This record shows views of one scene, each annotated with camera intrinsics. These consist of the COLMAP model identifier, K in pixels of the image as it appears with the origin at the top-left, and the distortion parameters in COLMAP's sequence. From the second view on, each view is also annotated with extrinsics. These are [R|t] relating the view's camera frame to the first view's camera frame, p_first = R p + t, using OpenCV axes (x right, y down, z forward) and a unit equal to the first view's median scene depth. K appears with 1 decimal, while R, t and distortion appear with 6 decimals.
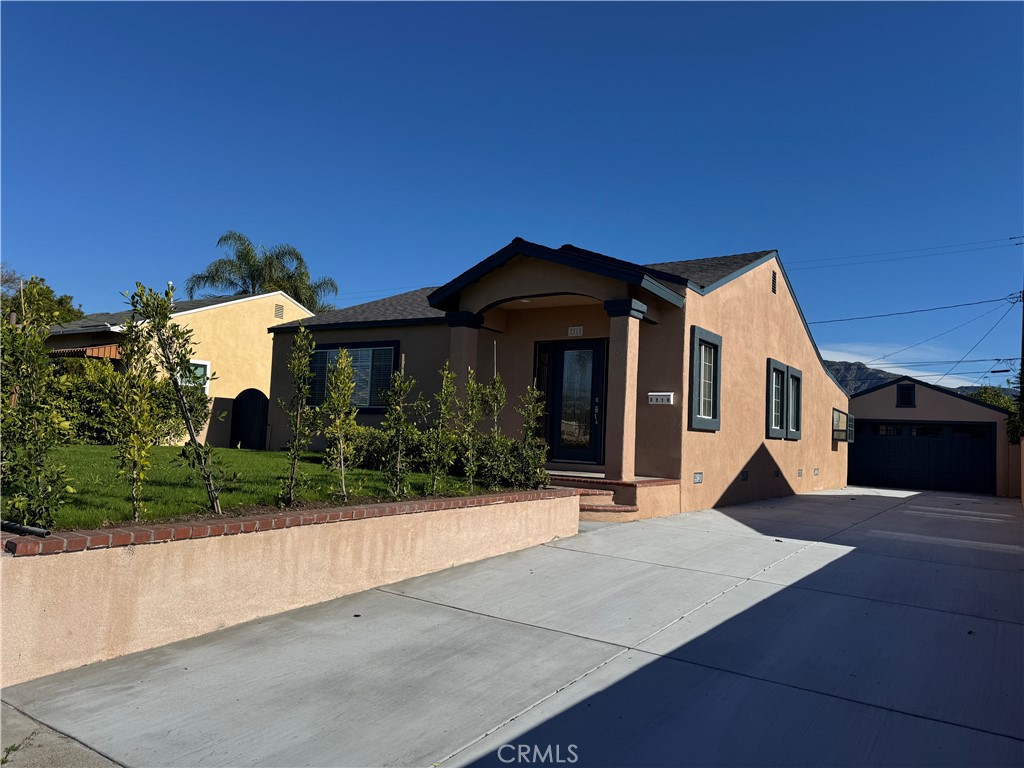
lens RADIAL K [[700.2, 0, 512.0], [0, 700.2, 384.0], [0, 0, 1]] dist [0.062067, -0.087155]
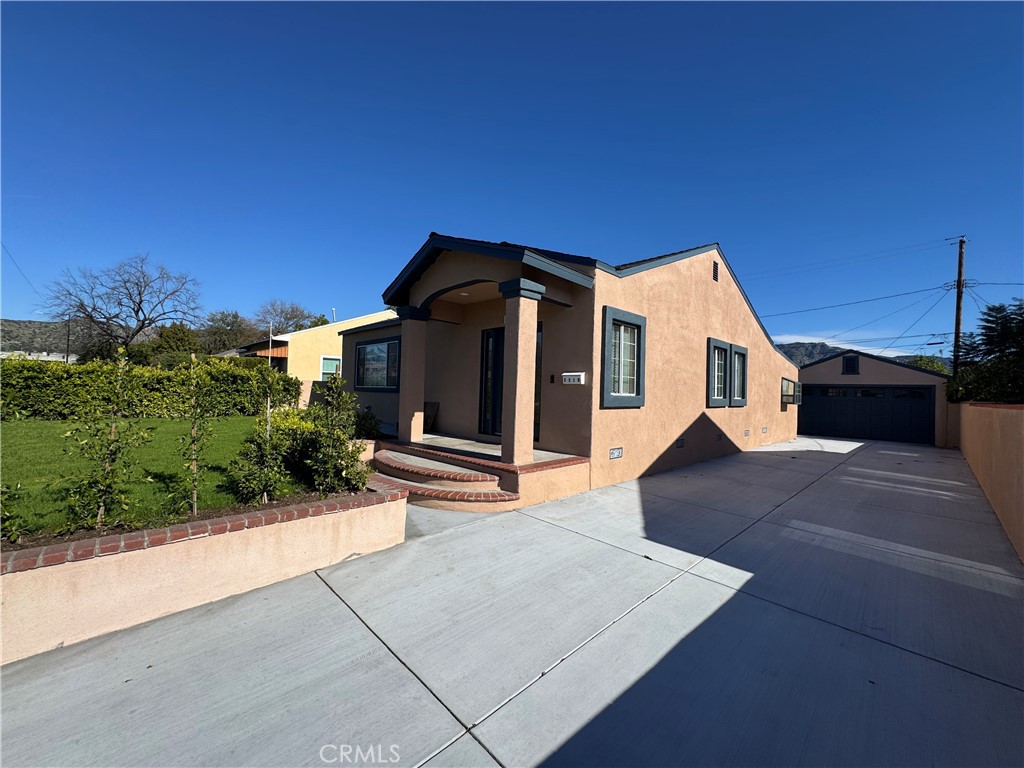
lens RADIAL K [[405.7, 0, 513.0], [0, 405.7, 381.2], [0, 0, 1]] dist [0.000067, -0.000160]
pose [[0.981236, -0.022083, -0.191542, 0.193927], [0.029816, 0.998849, 0.037583, -0.000367], [0.190492, -0.042589, 0.980765, 0.321738]]
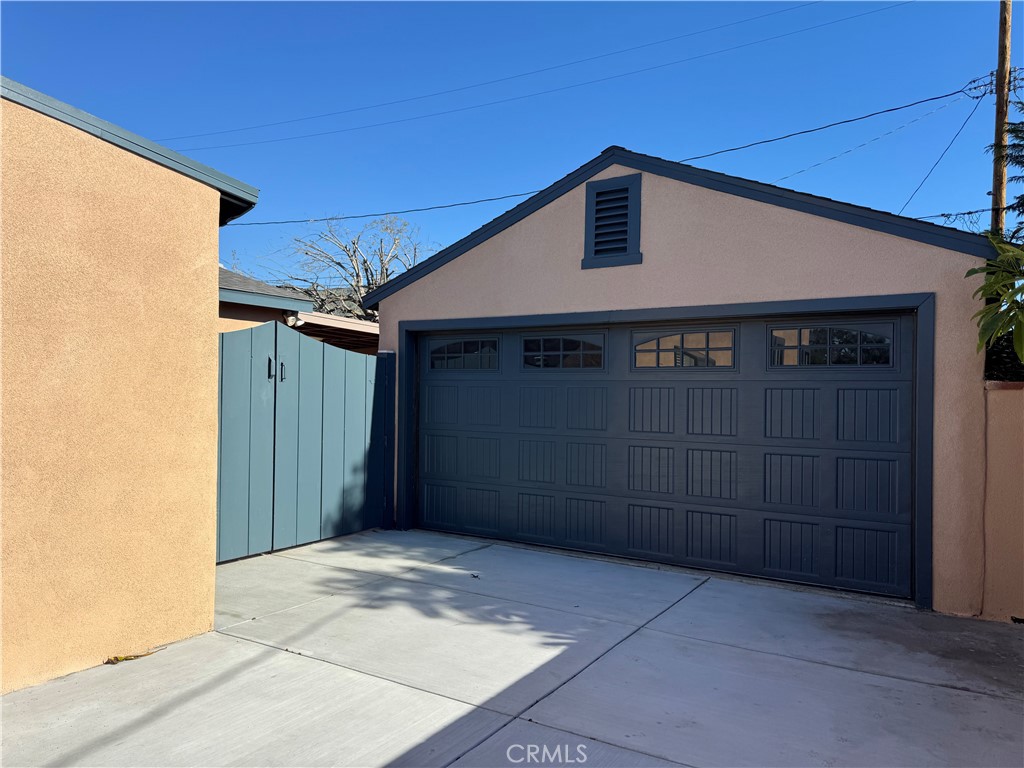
lens RADIAL K [[700.2, 0, 512.0], [0, 700.2, 384.0], [0, 0, 1]] dist [0.062067, -0.087155]
pose [[0.998486, -0.032117, 0.044648, 0.902275], [0.029294, 0.997615, 0.062496, 0.107108], [-0.046548, -0.061093, 0.997046, 1.300816]]
